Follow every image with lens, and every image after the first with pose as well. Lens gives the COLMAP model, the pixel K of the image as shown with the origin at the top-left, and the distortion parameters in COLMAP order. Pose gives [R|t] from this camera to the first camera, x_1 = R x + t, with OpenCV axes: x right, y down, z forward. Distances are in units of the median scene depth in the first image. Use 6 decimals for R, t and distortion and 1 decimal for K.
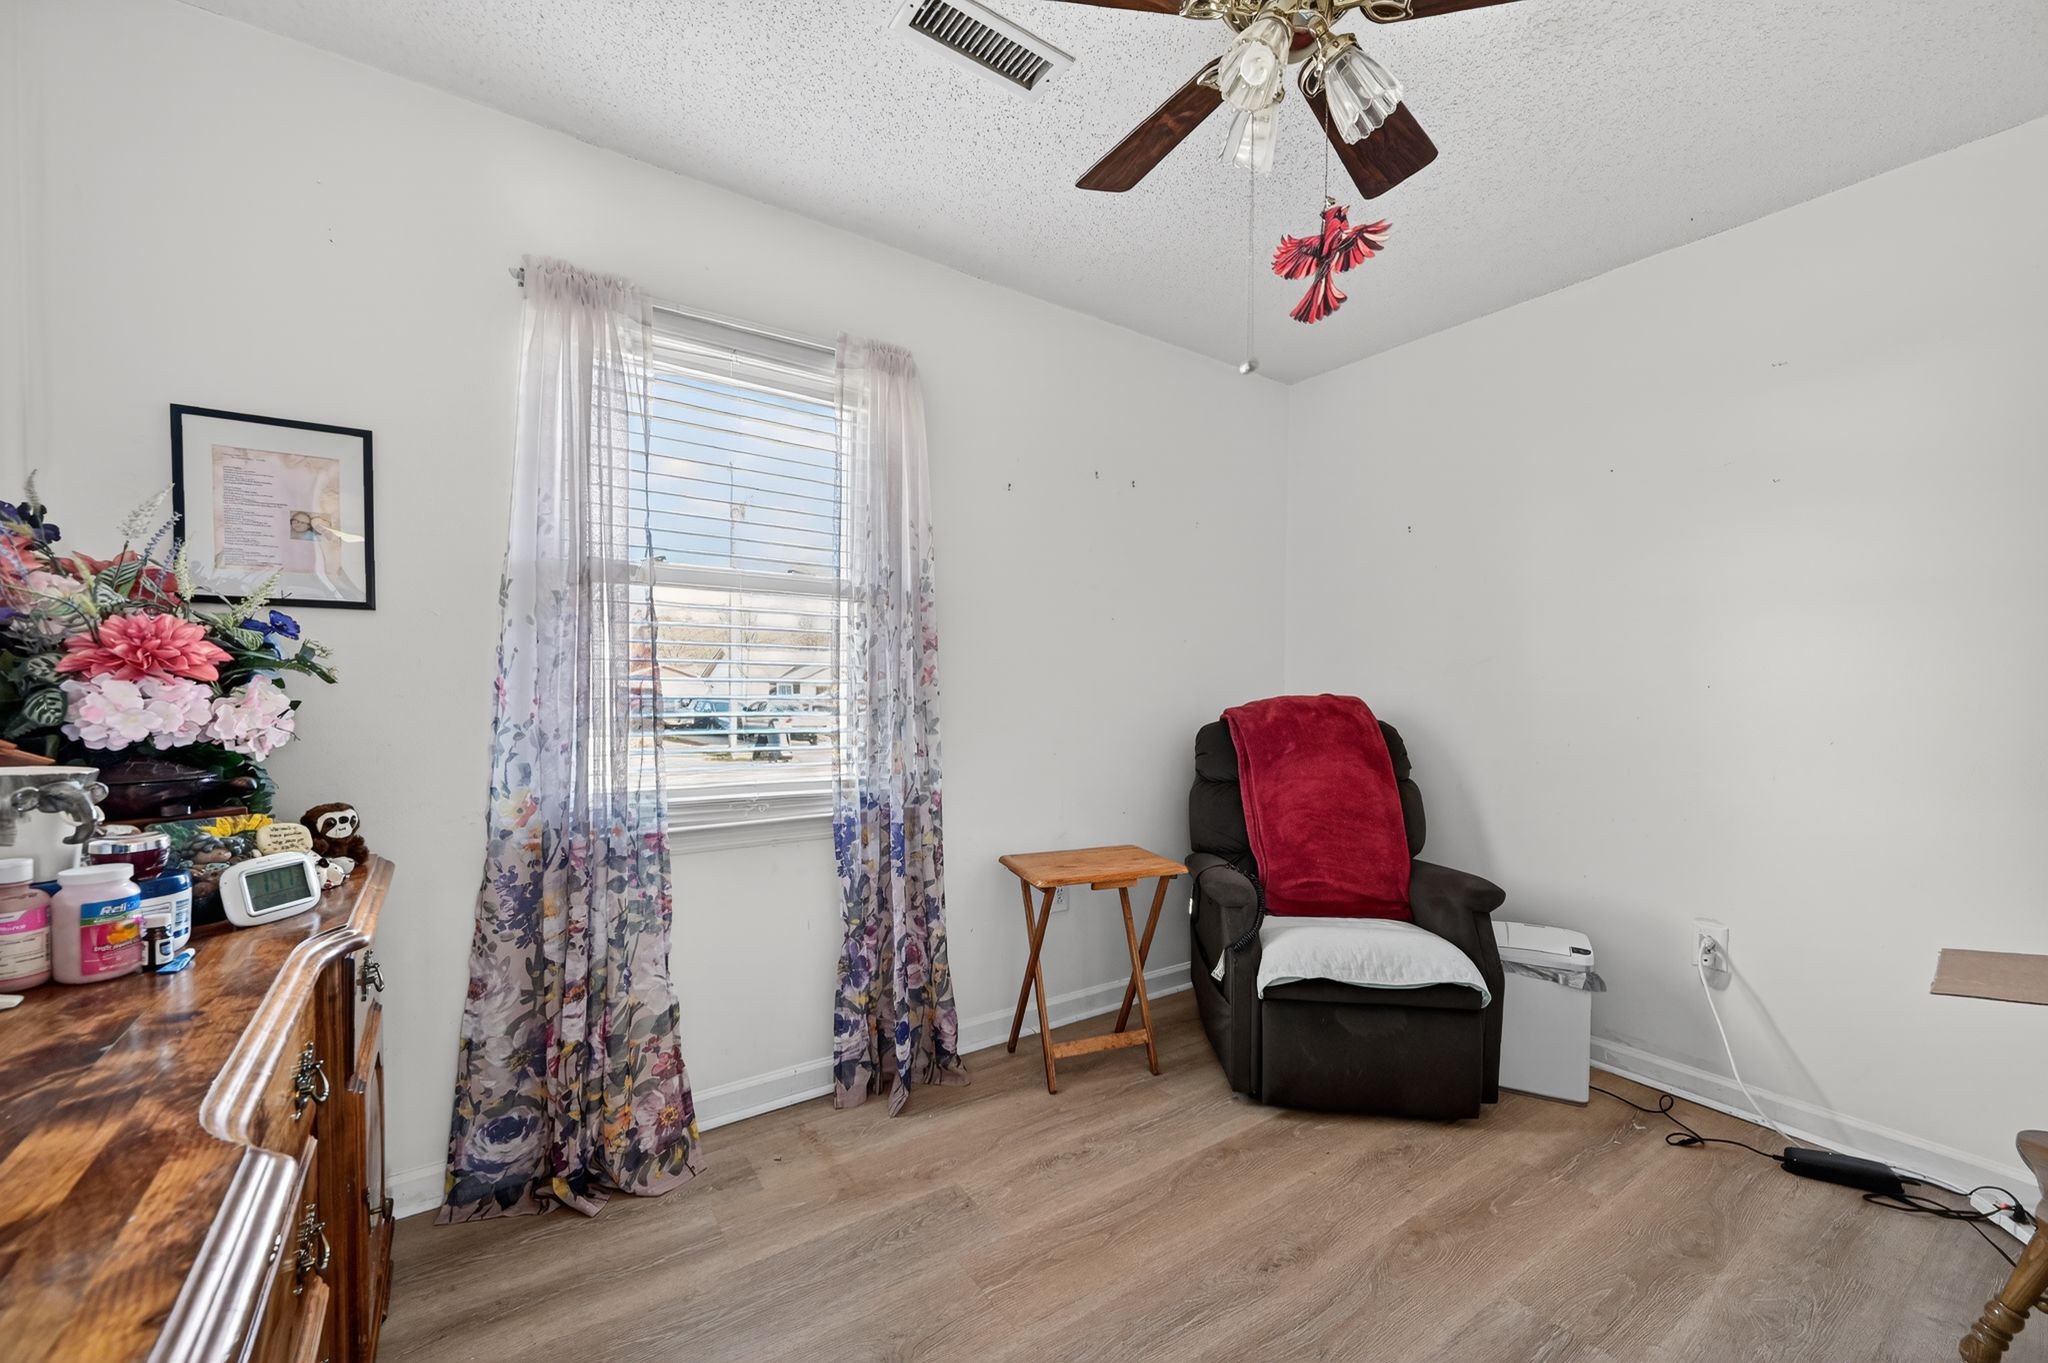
lens RADIAL K [[800.1, 0, 1027.7], [0, 800.1, 689.0], [0, 0, 1]] dist [0.001437, -0.000258]
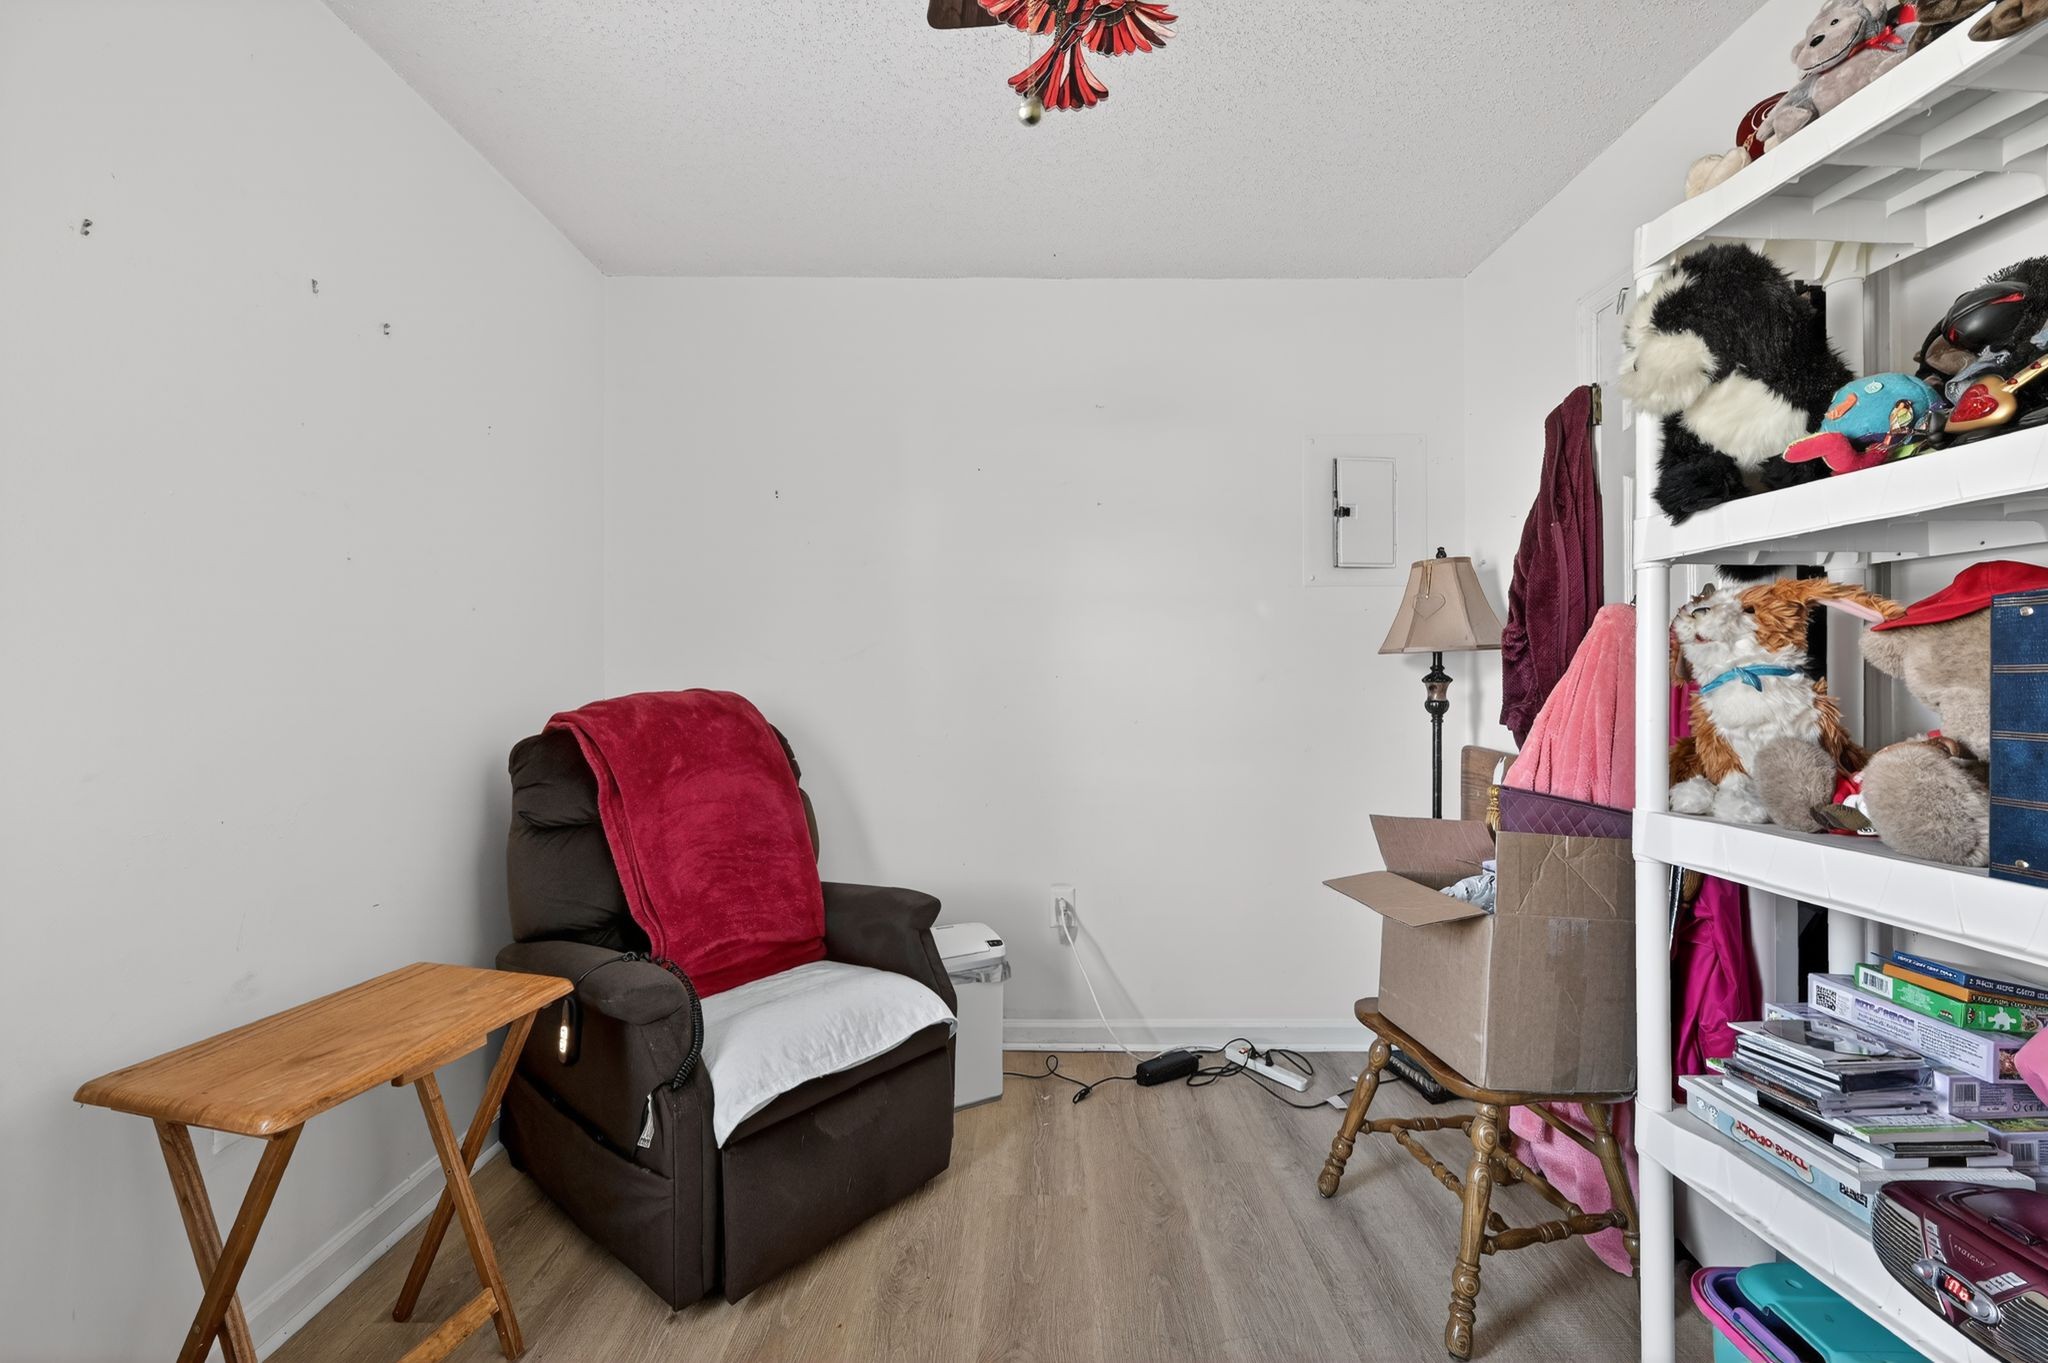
lens RADIAL K [[800.1, 0, 1016.3], [0, 800.1, 676.7], [0, 0, 1]] dist [0.001437, -0.000258]
pose [[0.572132, -0.002824, 0.820157, -0.112530], [0.006310, 0.999980, -0.000959, -0.004018], [-0.820137, 0.005724, 0.572138, 0.406577]]
